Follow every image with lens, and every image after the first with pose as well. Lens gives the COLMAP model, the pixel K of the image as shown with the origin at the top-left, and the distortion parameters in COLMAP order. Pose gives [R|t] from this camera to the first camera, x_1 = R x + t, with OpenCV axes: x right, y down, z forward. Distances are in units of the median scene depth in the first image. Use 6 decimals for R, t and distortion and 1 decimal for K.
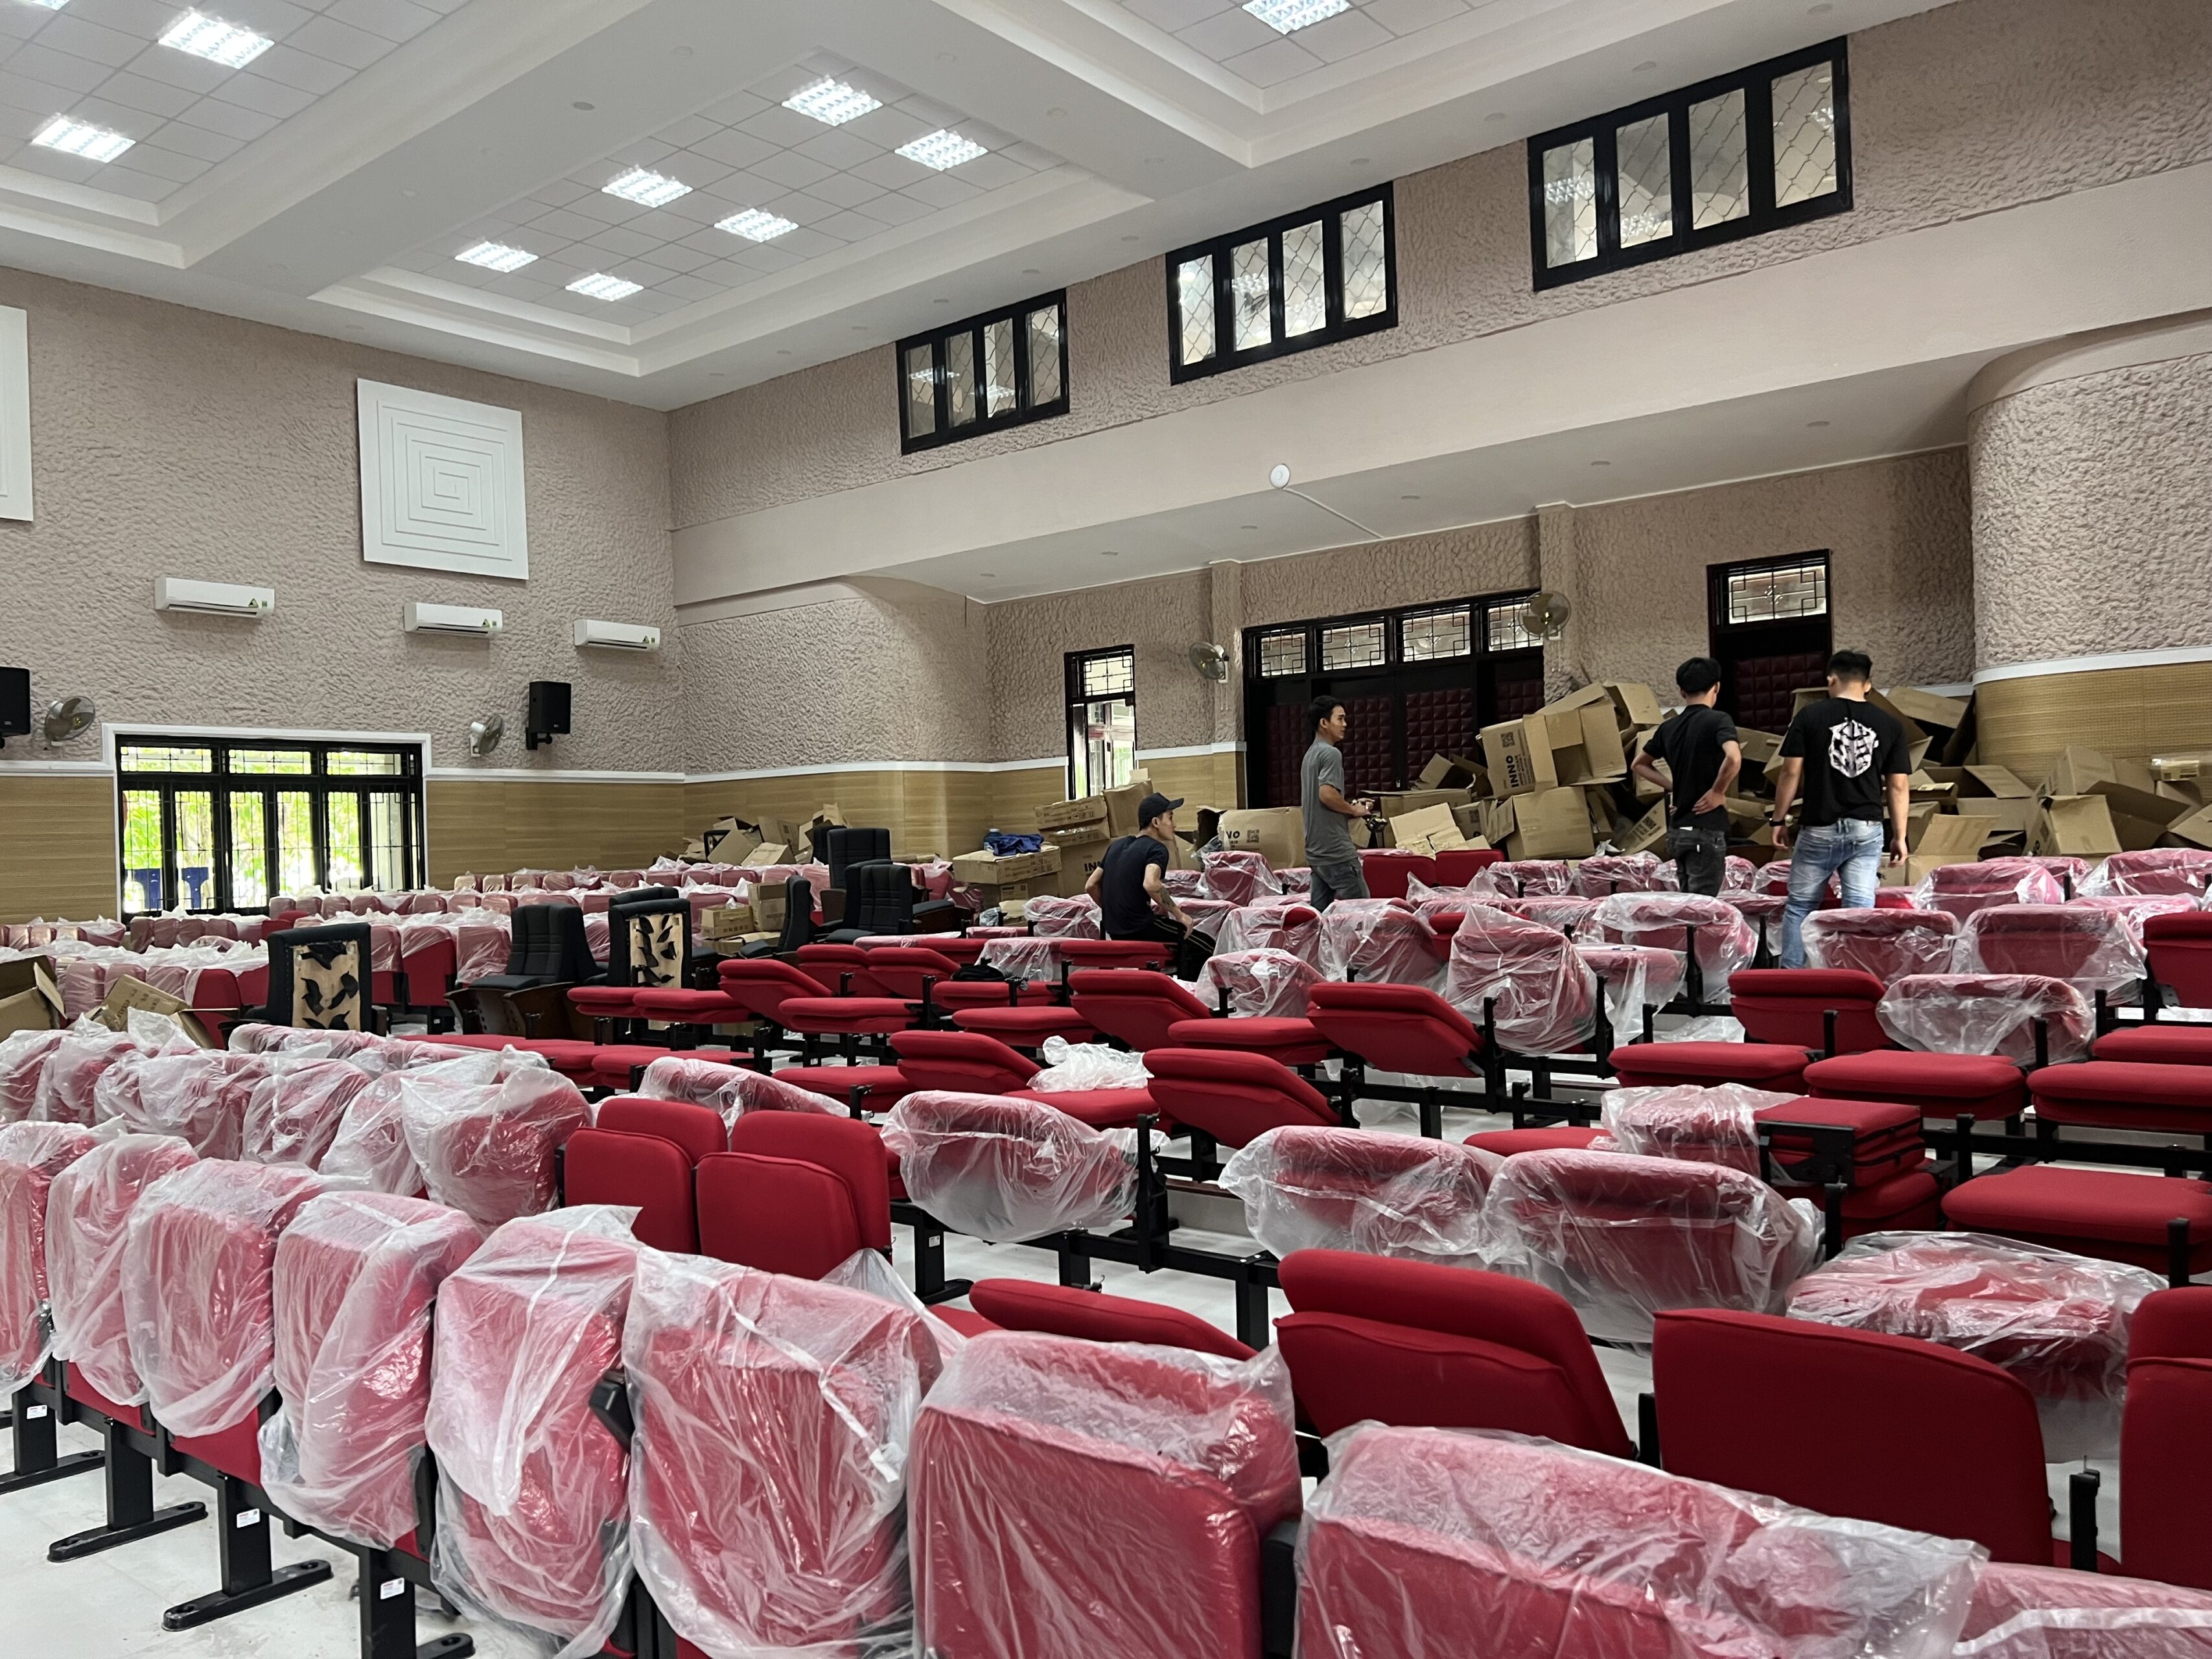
lens RADIAL K [[1663.2, 0, 1092.8], [0, 1663.2, 836.7], [0, 0, 1]] dist [0.030923, -0.035984]
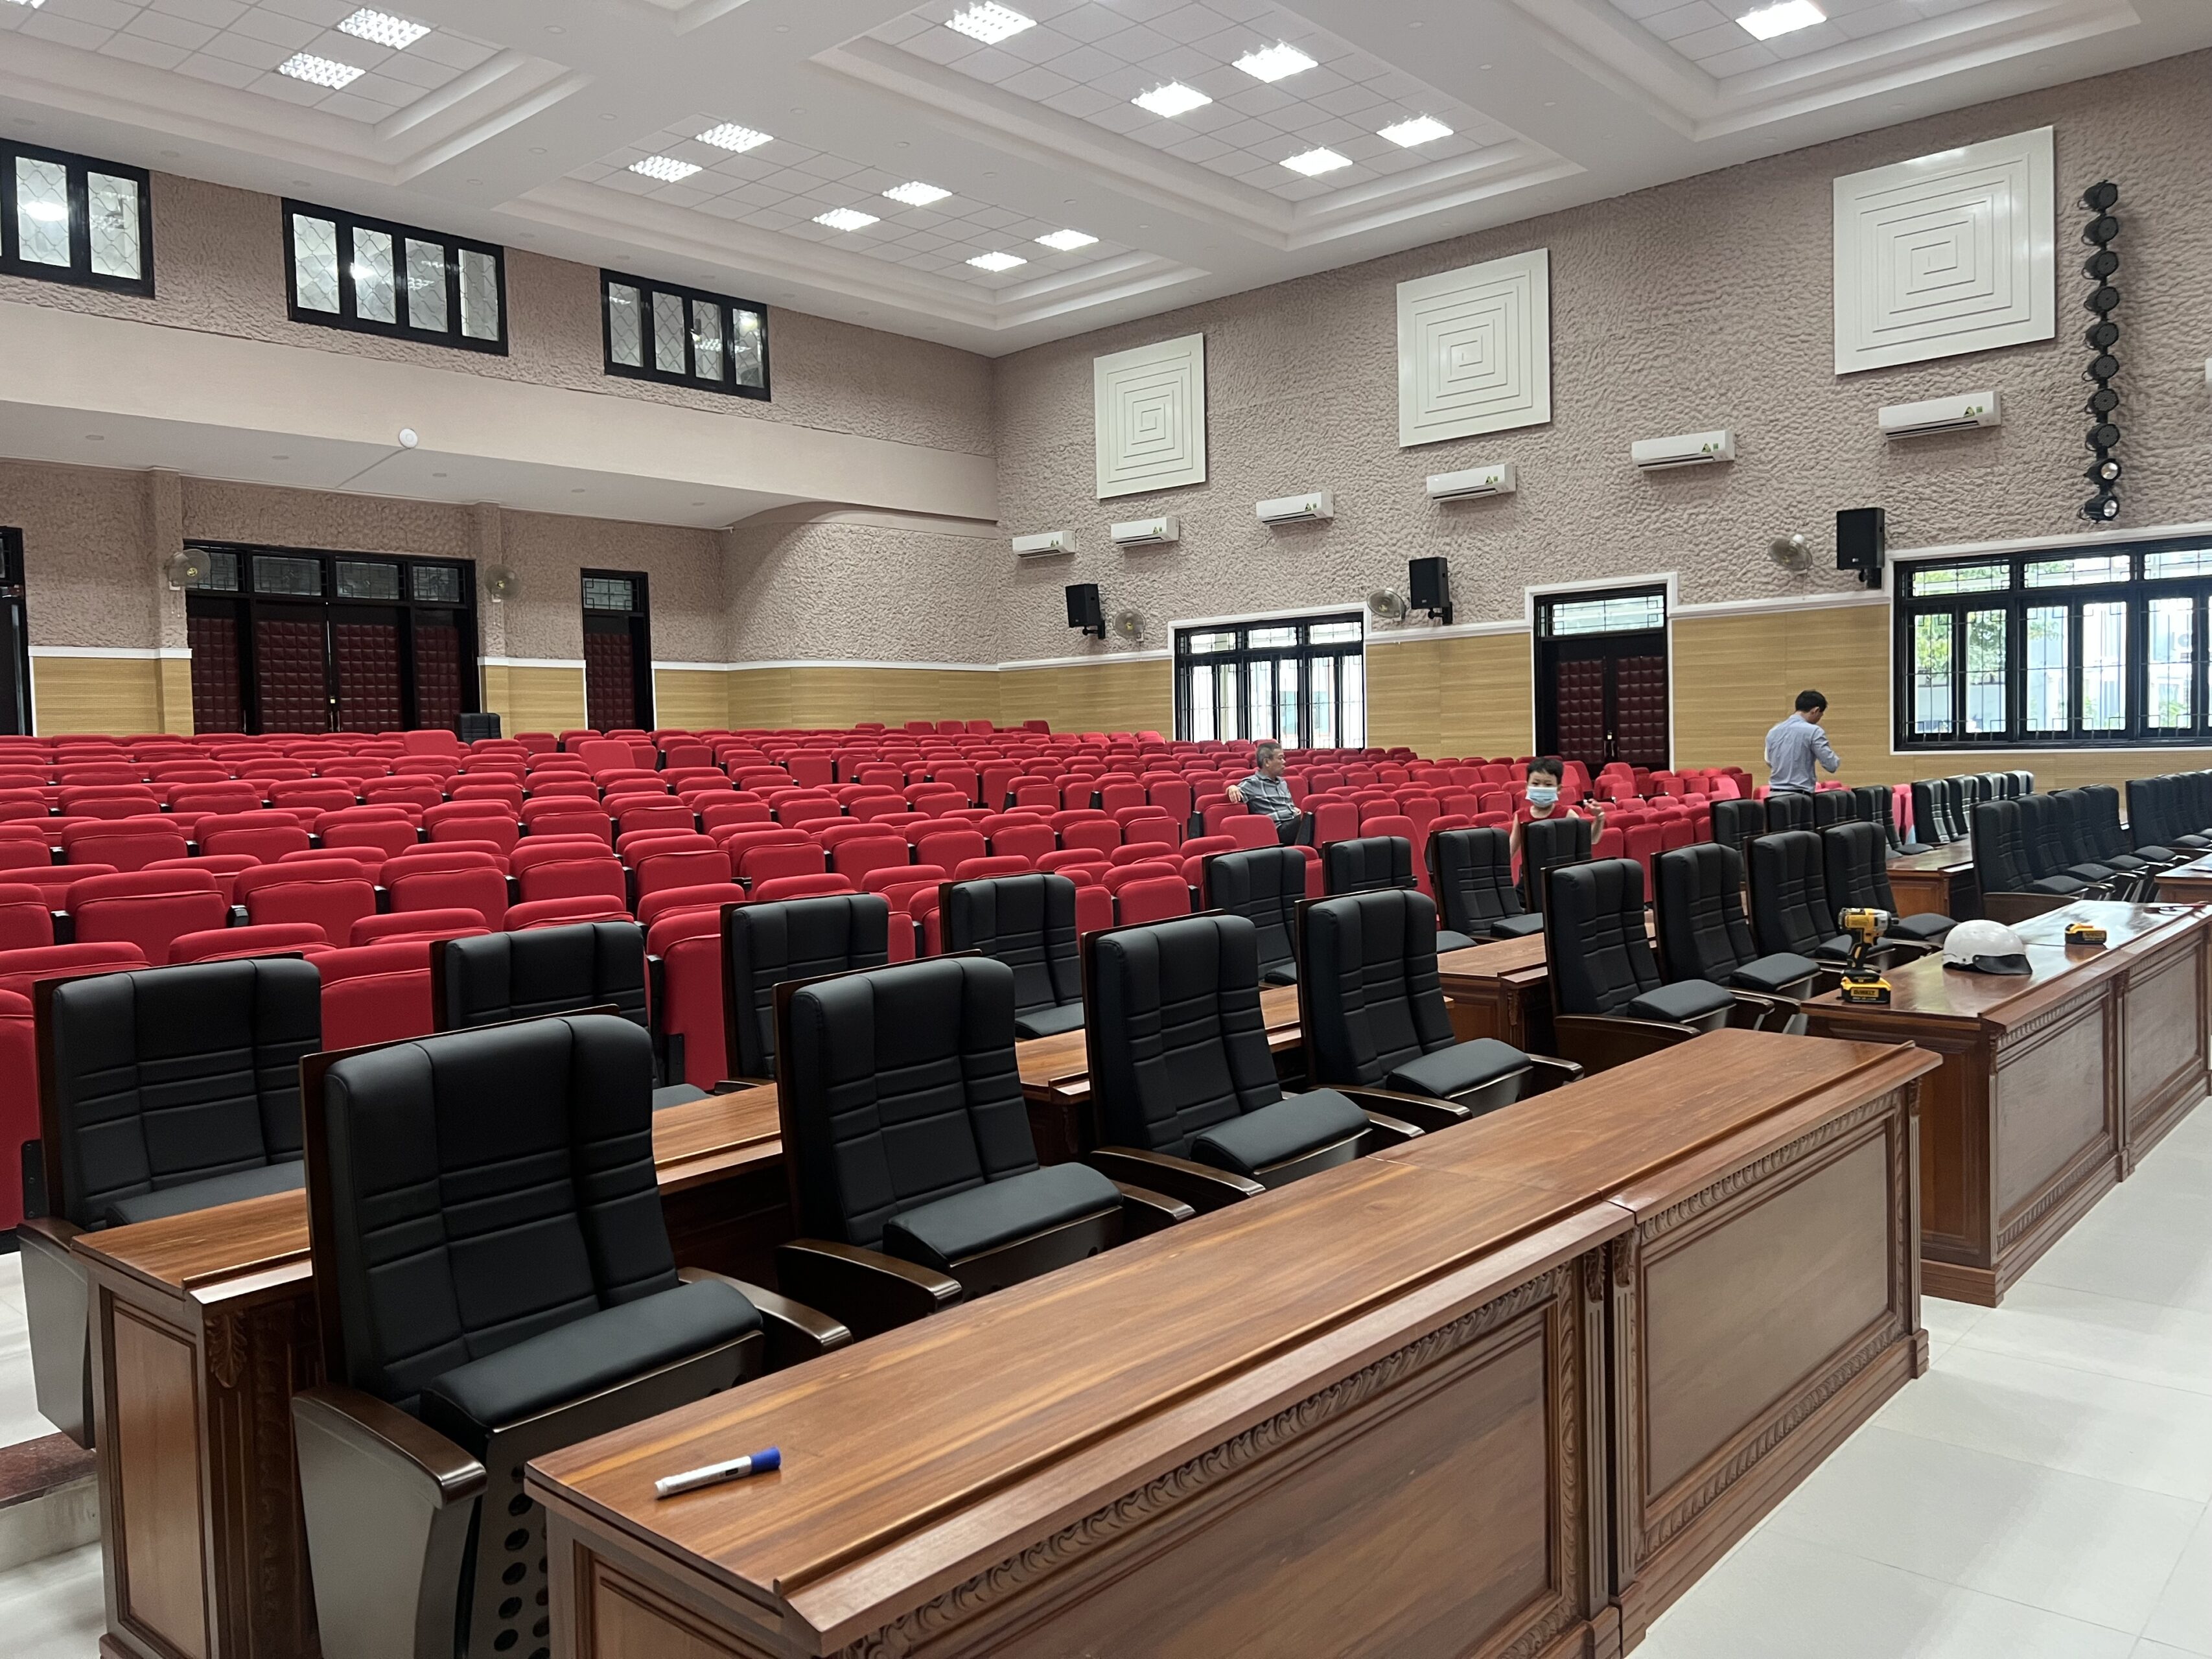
lens RADIAL K [[1663.2, 0, 1086.5], [0, 1663.2, 810.0], [0, 0, 1]] dist [0.030923, -0.035984]
pose [[0.053310, -0.003602, 0.998571, -0.913833], [0.014840, 0.999886, 0.002814, 0.048148], [-0.998468, 0.014669, 0.053358, 0.382492]]
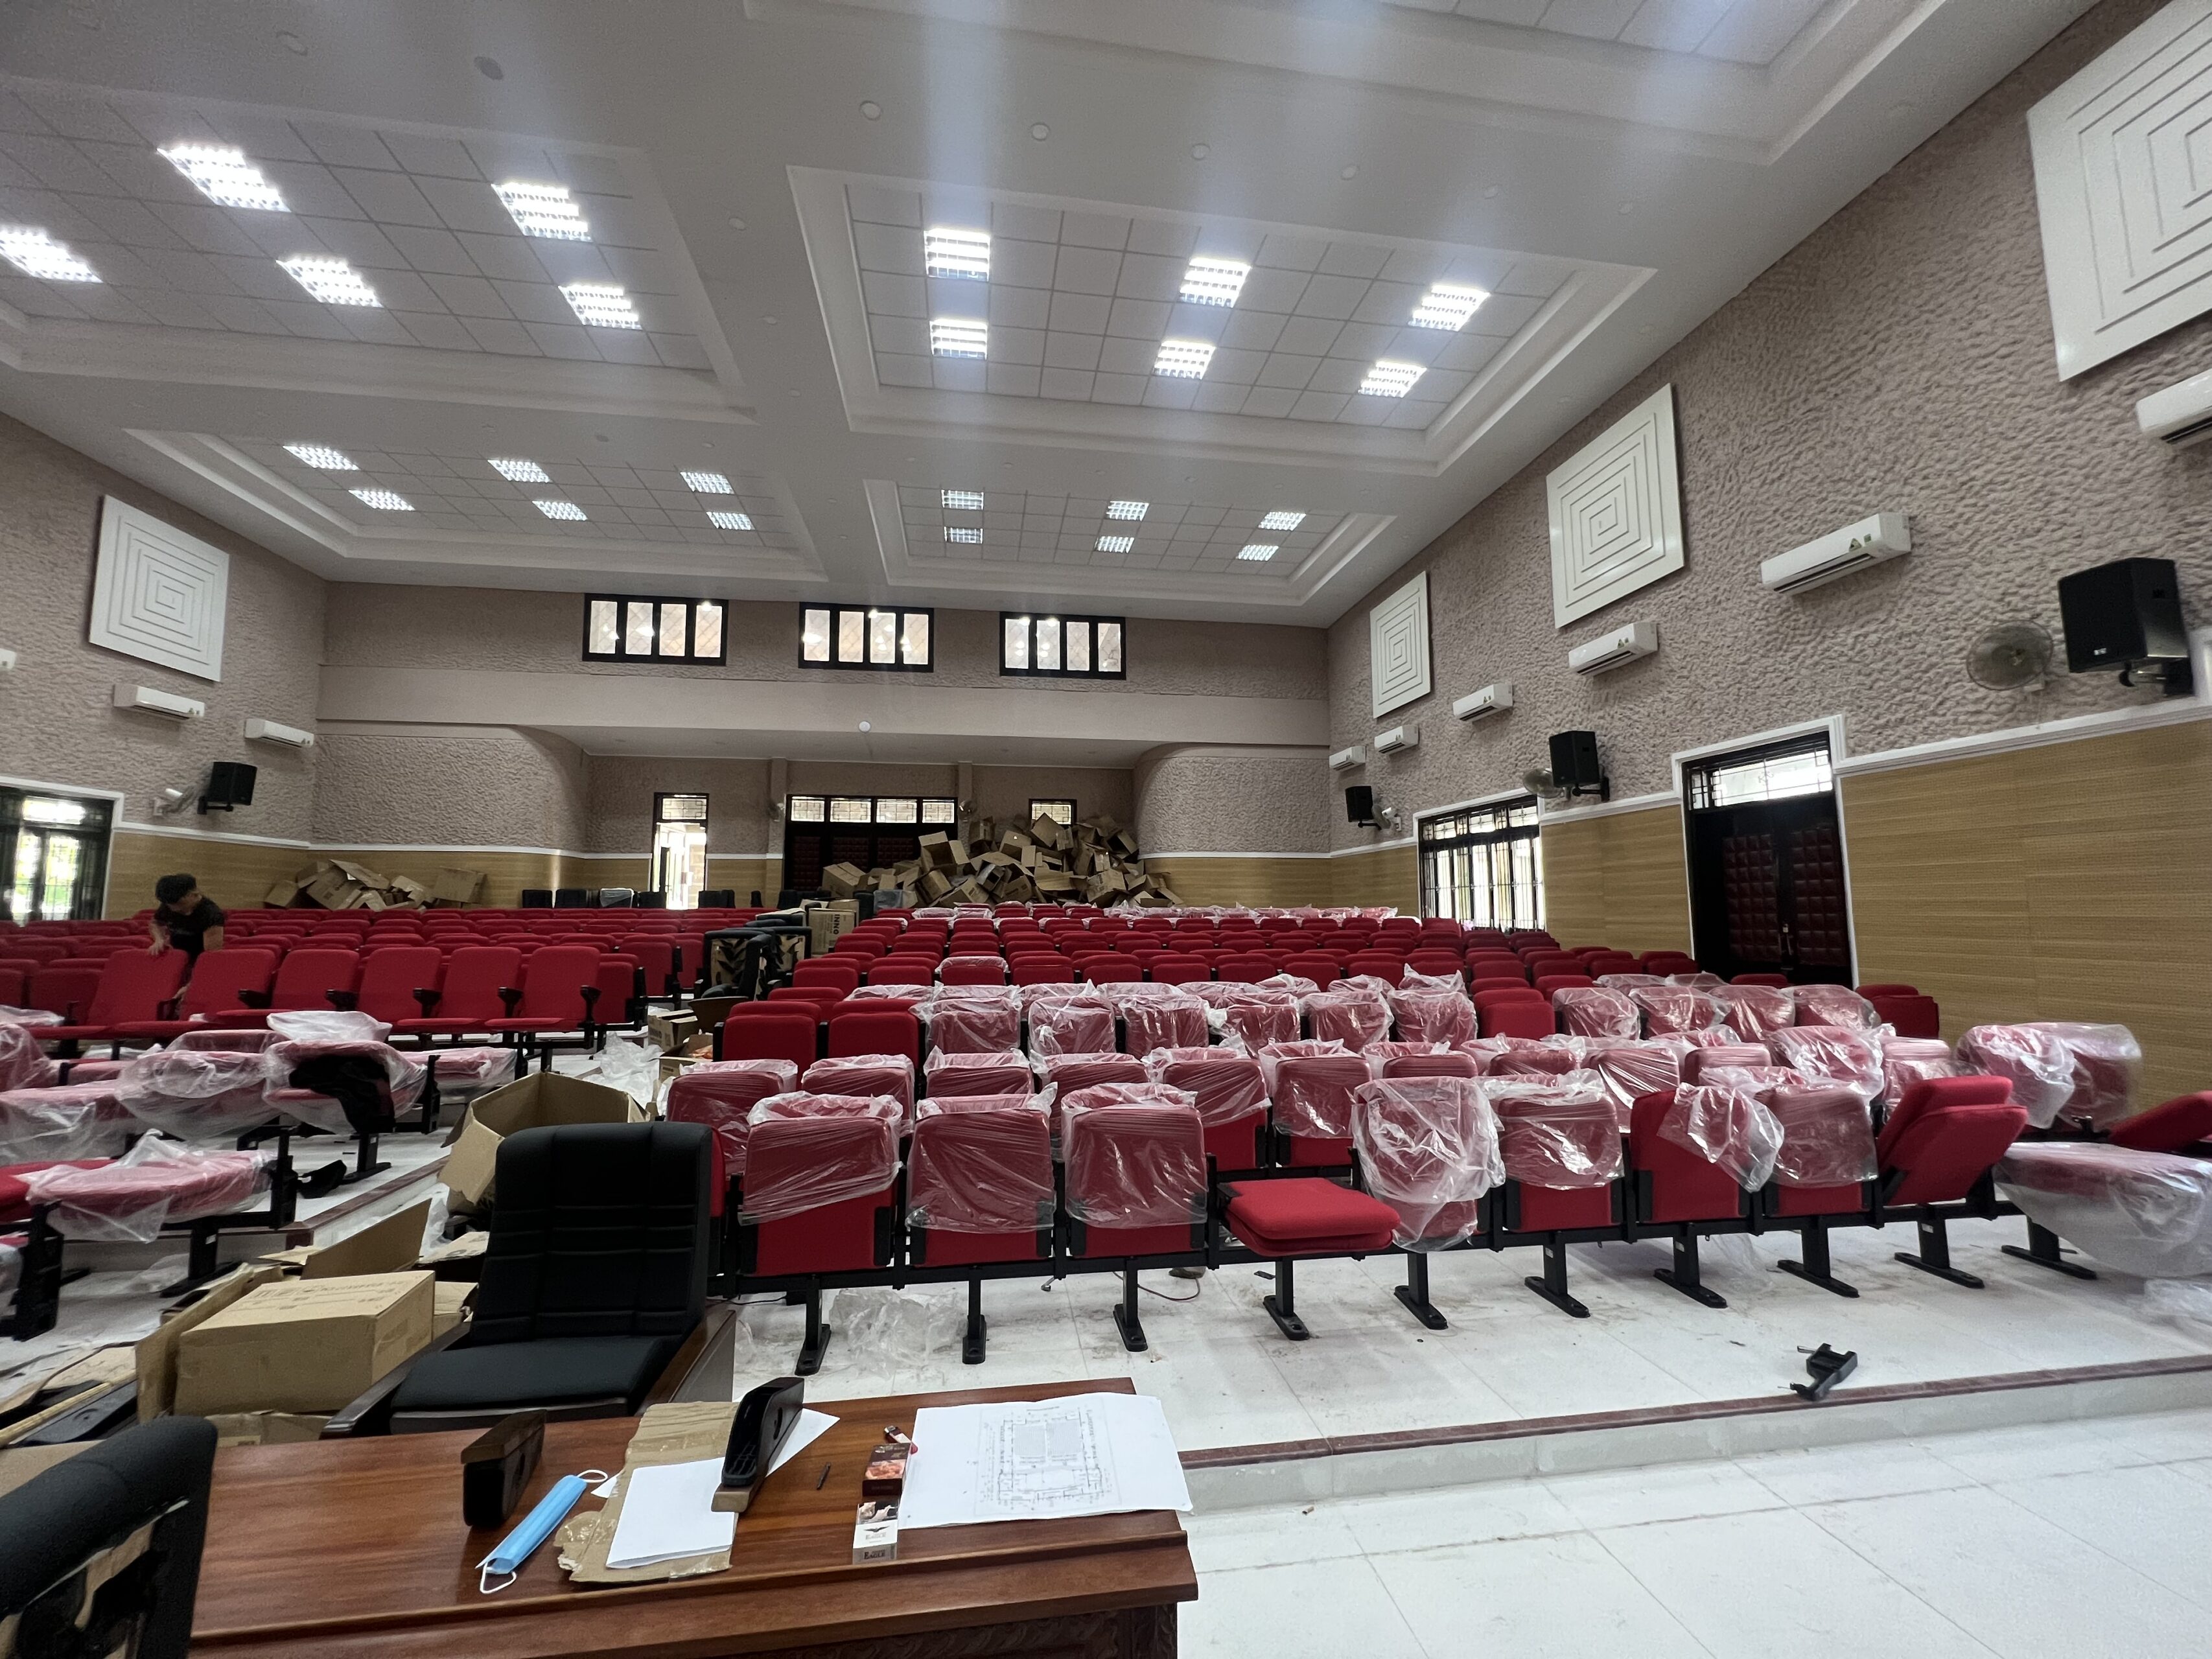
lens RADIAL K [[874.9, 0, 1105.8], [0, 874.9, 823.1], [0, 0, 1]] dist [-0.009664, 0.001388]
pose [[0.668251, 0.105172, 0.736464, -0.396088], [-0.024630, 0.992542, -0.119393, 0.017327], [-0.743528, 0.061645, 0.665857, 0.065990]]
